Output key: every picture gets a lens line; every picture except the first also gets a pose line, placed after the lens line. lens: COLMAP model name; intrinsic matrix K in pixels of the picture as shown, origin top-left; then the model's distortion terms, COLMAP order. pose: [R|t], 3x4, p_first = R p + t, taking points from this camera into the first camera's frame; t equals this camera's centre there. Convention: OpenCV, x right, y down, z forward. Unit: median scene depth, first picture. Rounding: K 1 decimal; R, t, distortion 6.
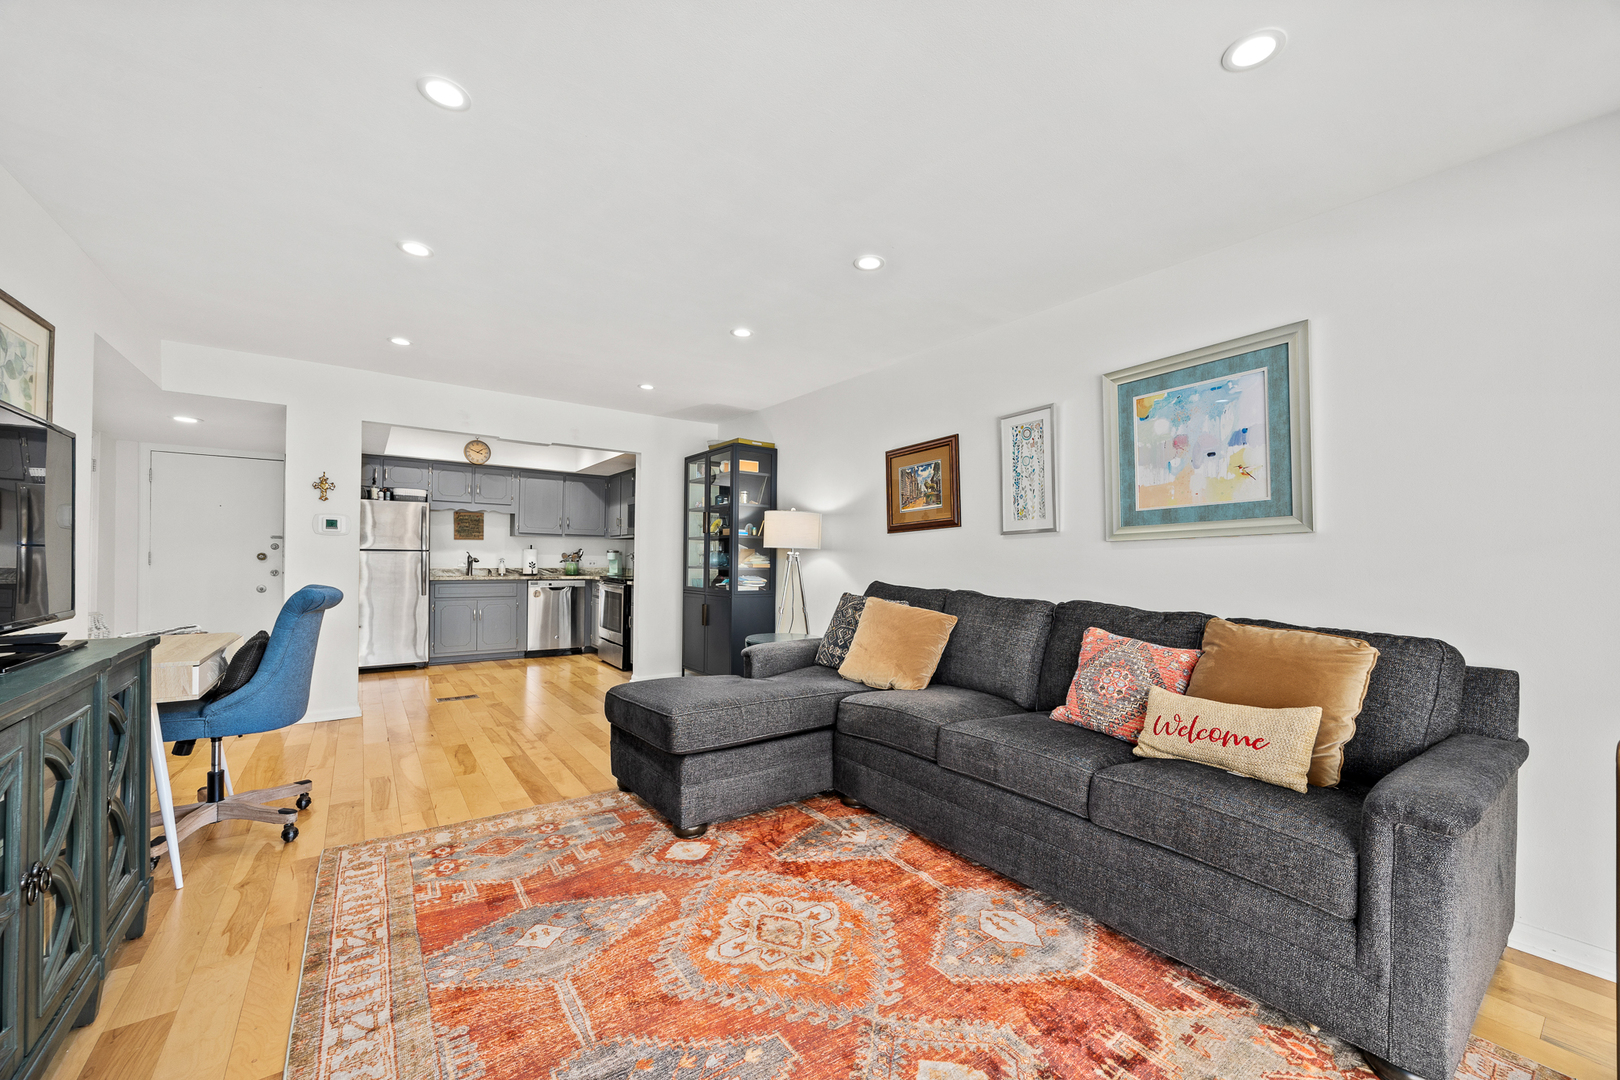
lens RADIAL K [[614.3, 0, 821.6], [0, 614.3, 551.9], [0, 0, 1]] dist [0.000504, 0.000105]
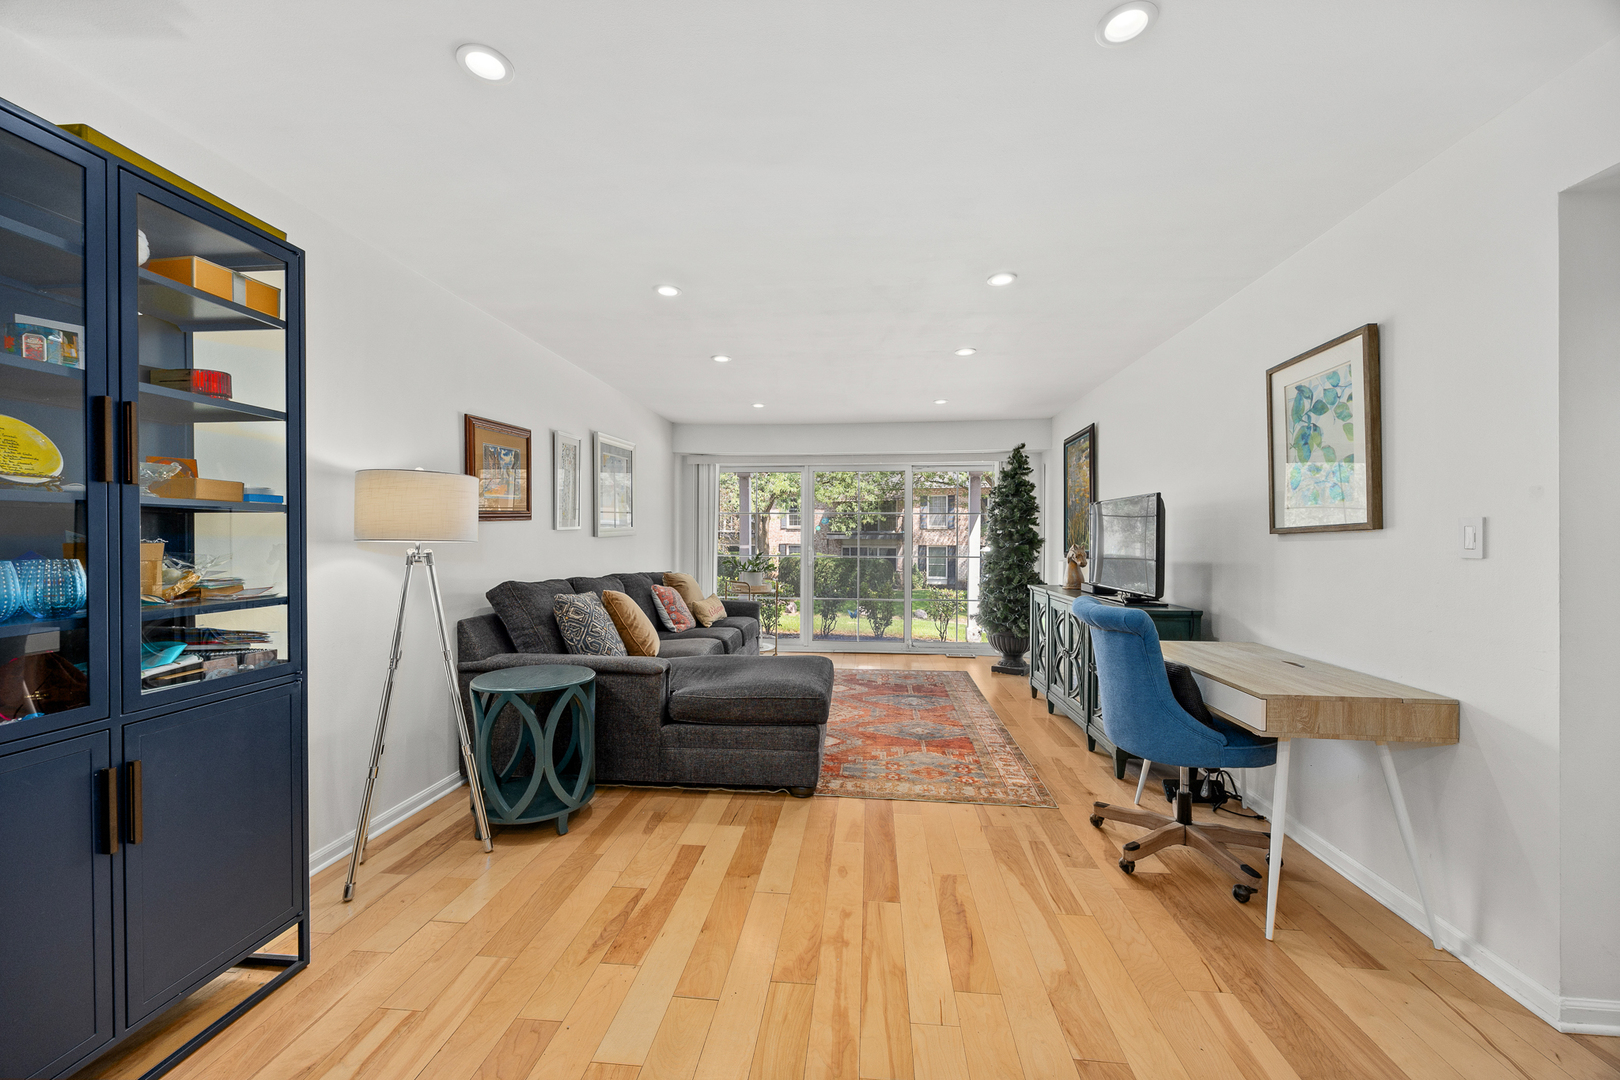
lens RADIAL K [[624.4, 0, 810.0], [0, 624.4, 540.0], [0, 0, 1]] dist [-0.001182, 0.000361]
pose [[-0.737032, -0.015588, 0.675678, -0.433888], [-0.018111, 0.999831, 0.003311, -0.010388], [-0.675615, -0.009797, -0.737190, 0.761508]]
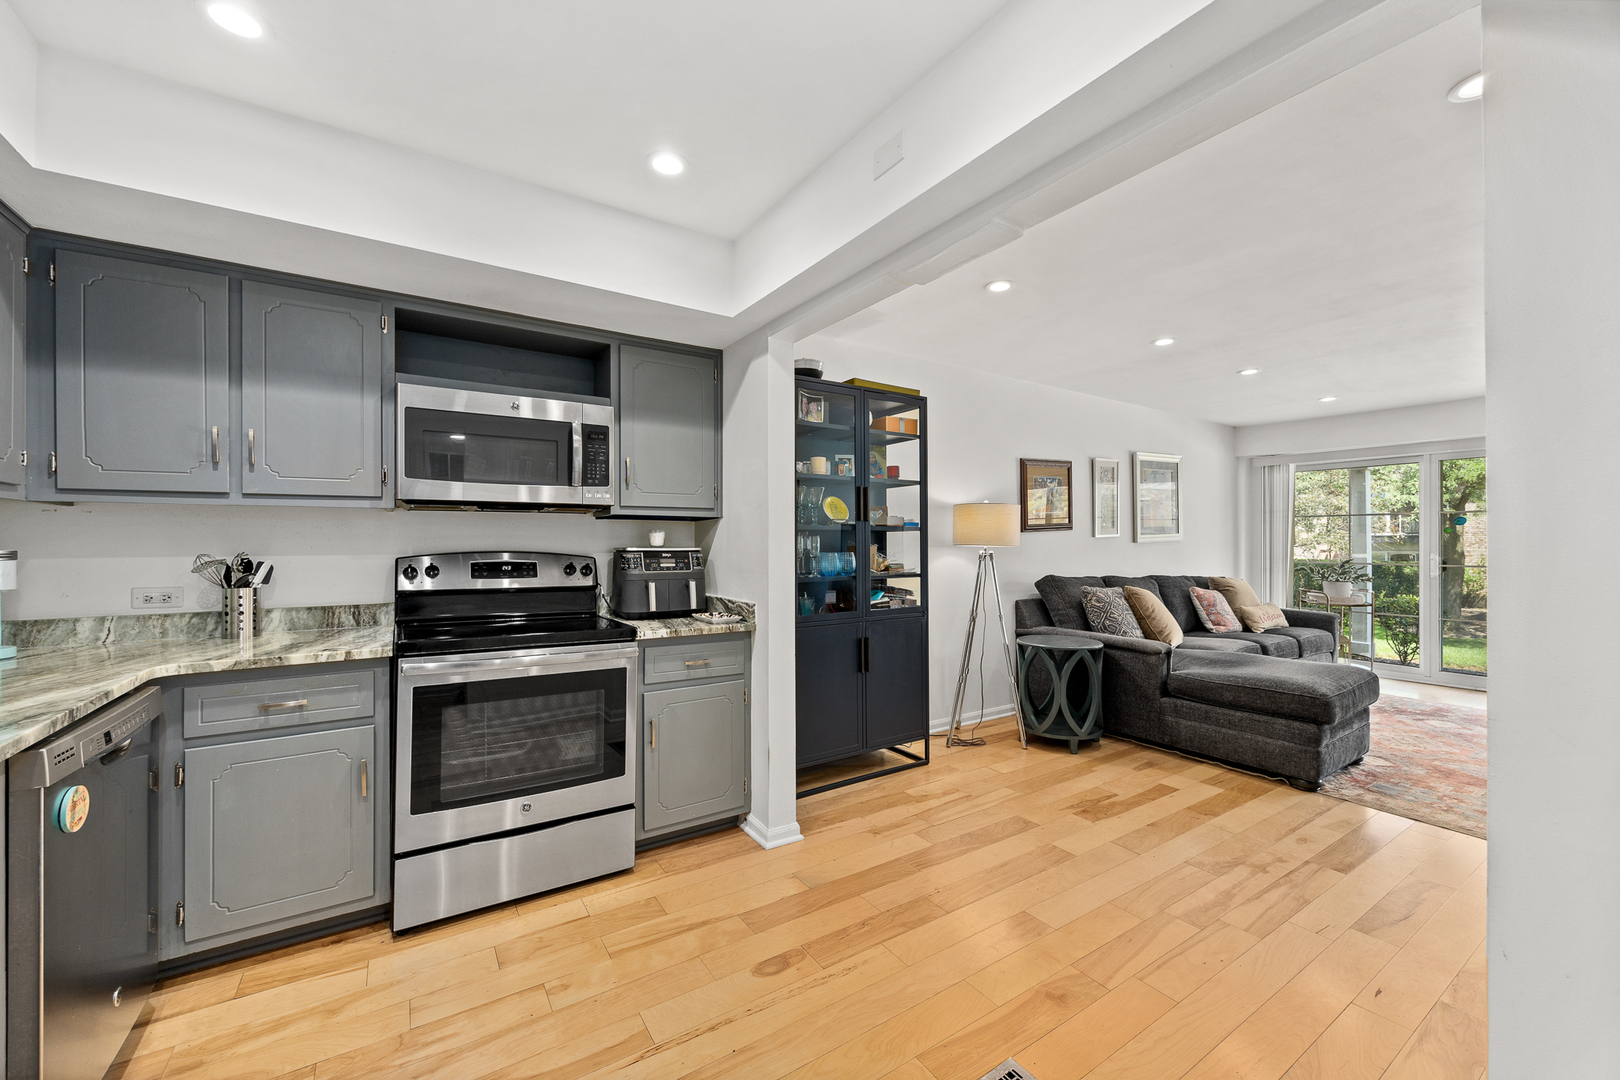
lens RADIAL K [[624.4, 0, 810.0], [0, 624.4, 540.0], [0, 0, 1]] dist [-0.001182, 0.000361]
pose [[0.071543, -0.006422, 0.997417, -0.618049], [-0.009739, 0.999927, 0.007137, -0.012301], [-0.997390, -0.010224, 0.071475, 0.771044]]
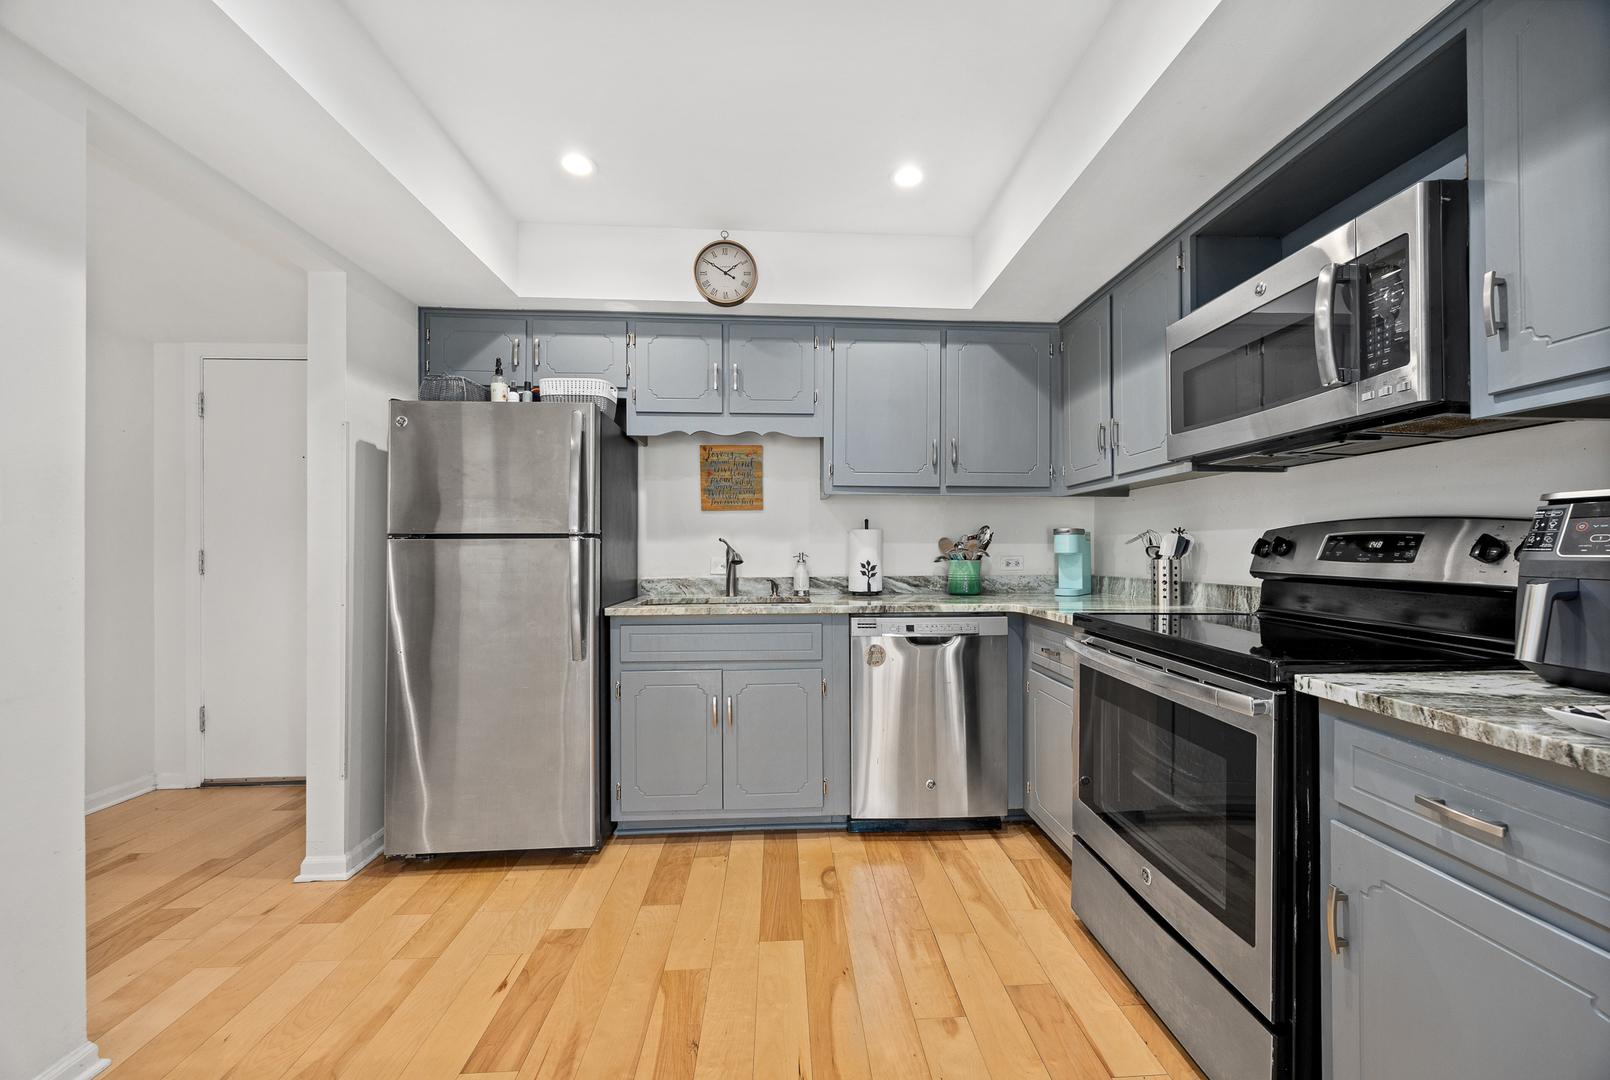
lens RADIAL K [[620.5, 0, 805.0], [0, 620.5, 540.0], [0, 0, 1]] dist [-0.001182, 0.000361]
pose [[0.825836, -0.021143, -0.563514, -0.295947], [0.018771, 0.999774, -0.010002, 0.005927], [0.563598, -0.002318, 0.826046, 0.684956]]
